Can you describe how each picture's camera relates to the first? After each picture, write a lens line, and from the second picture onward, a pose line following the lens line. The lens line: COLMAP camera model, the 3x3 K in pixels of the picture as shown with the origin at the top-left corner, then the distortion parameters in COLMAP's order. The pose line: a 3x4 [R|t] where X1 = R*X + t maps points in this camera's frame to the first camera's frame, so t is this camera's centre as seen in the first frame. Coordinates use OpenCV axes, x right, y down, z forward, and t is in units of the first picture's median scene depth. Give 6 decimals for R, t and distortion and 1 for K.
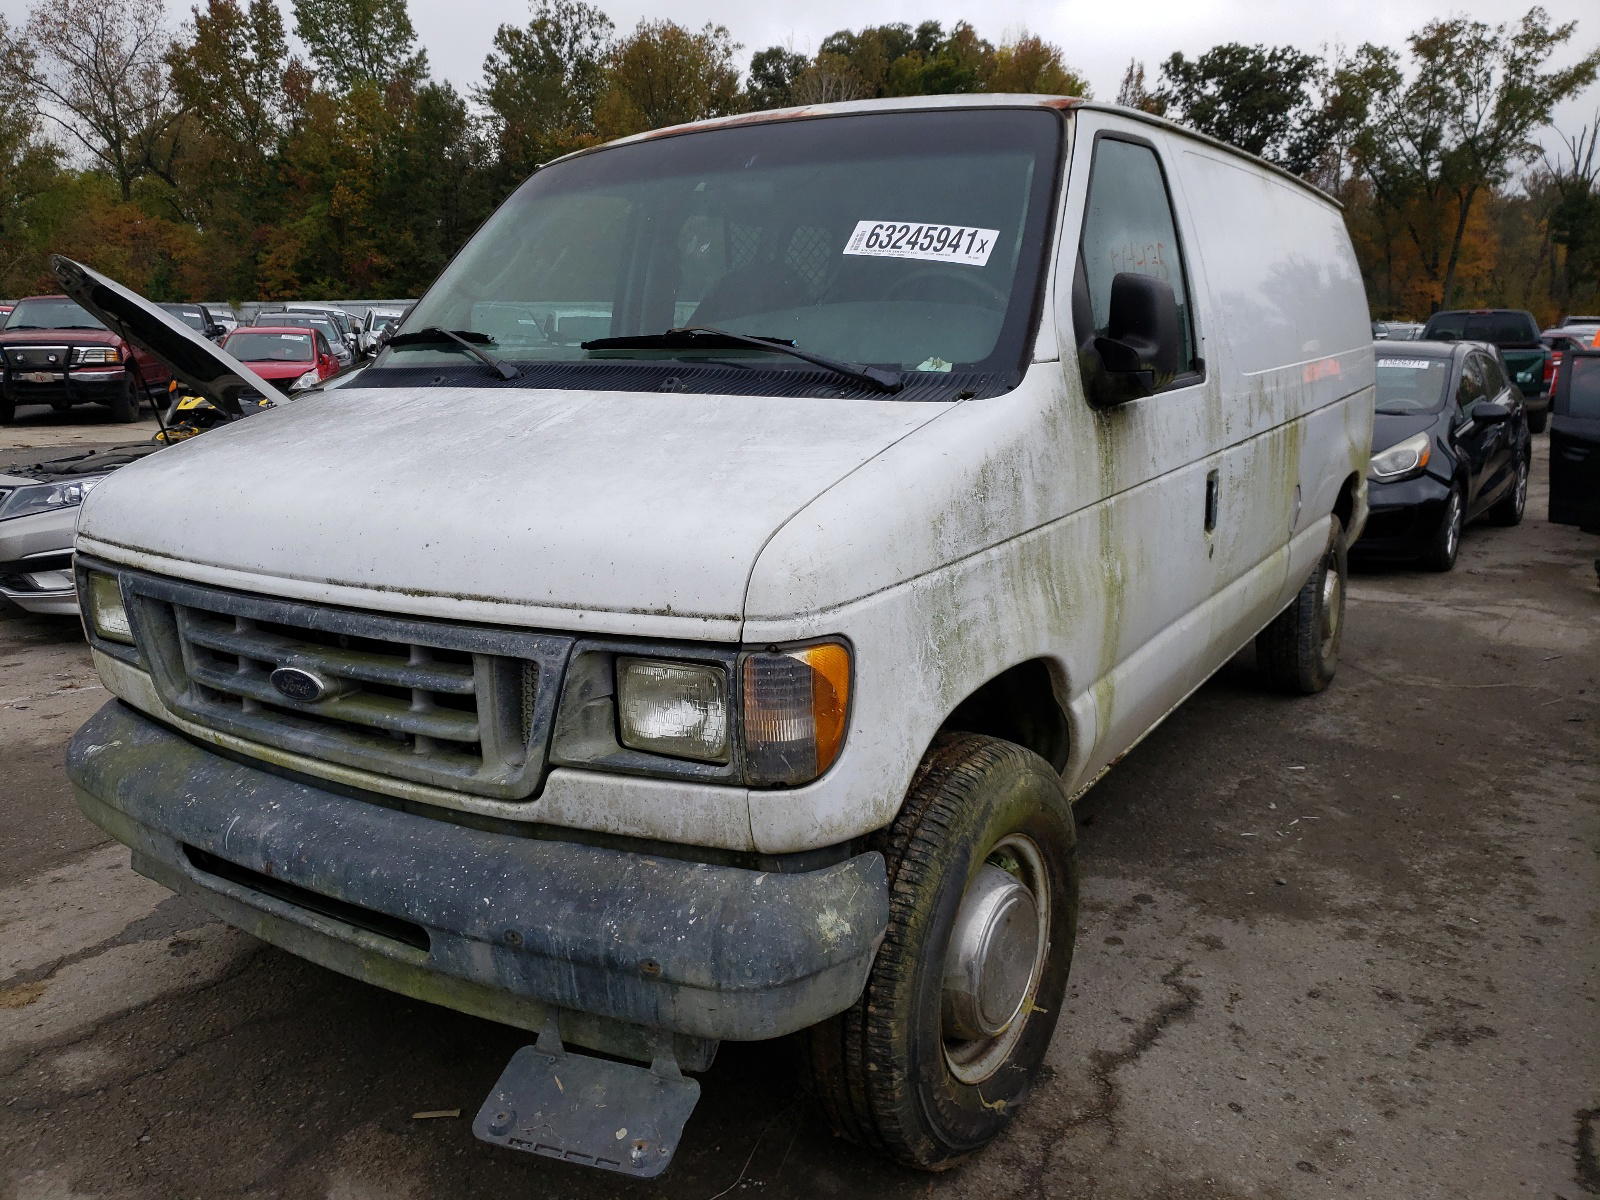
lens RADIAL K [[1225.3, 0, 804.1], [0, 1225.3, 614.6], [0, 0, 1]] dist [0.016992, 0.007336]
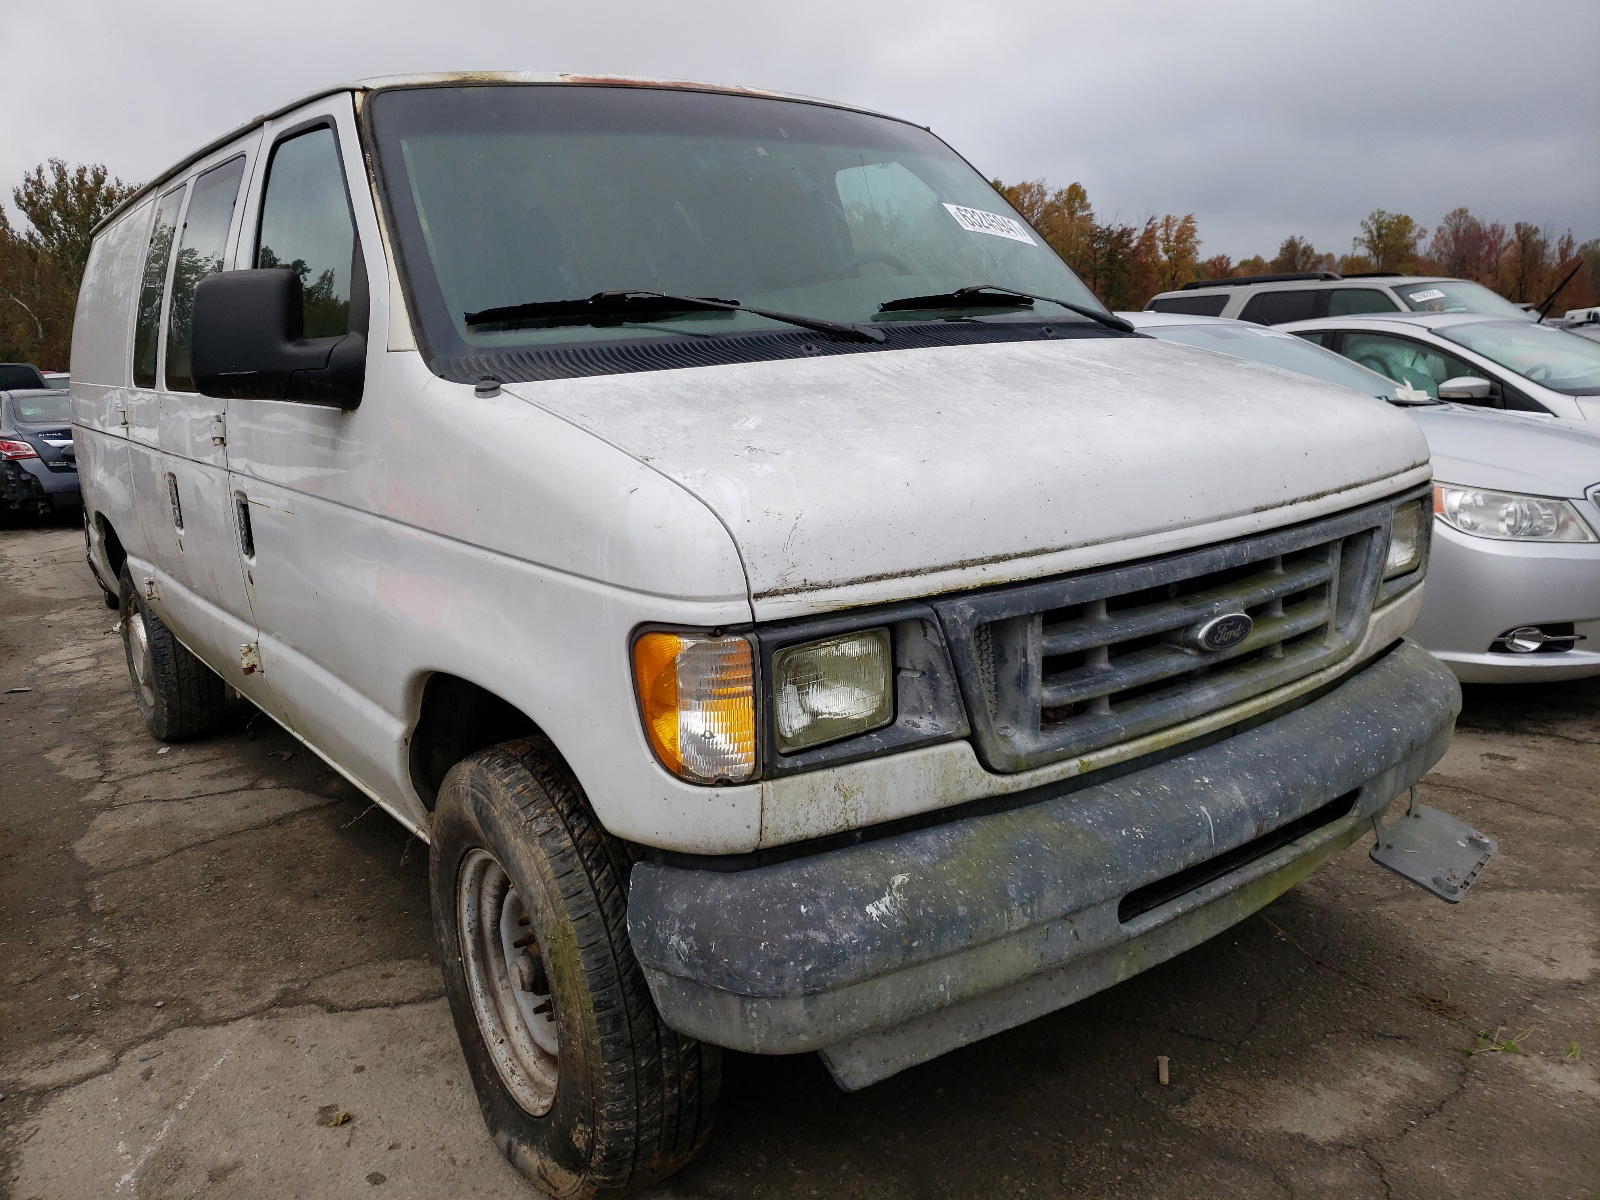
lens RADIAL K [[1225.3, 0, 803.3], [0, 1225.3, 585.6], [0, 0, 1]] dist [0.016992, 0.007336]
pose [[0.358261, -0.198905, 0.912188, -1.340166], [0.238371, 0.964147, 0.116615, -0.159752], [-0.902679, 0.175660, 0.392829, 0.890487]]
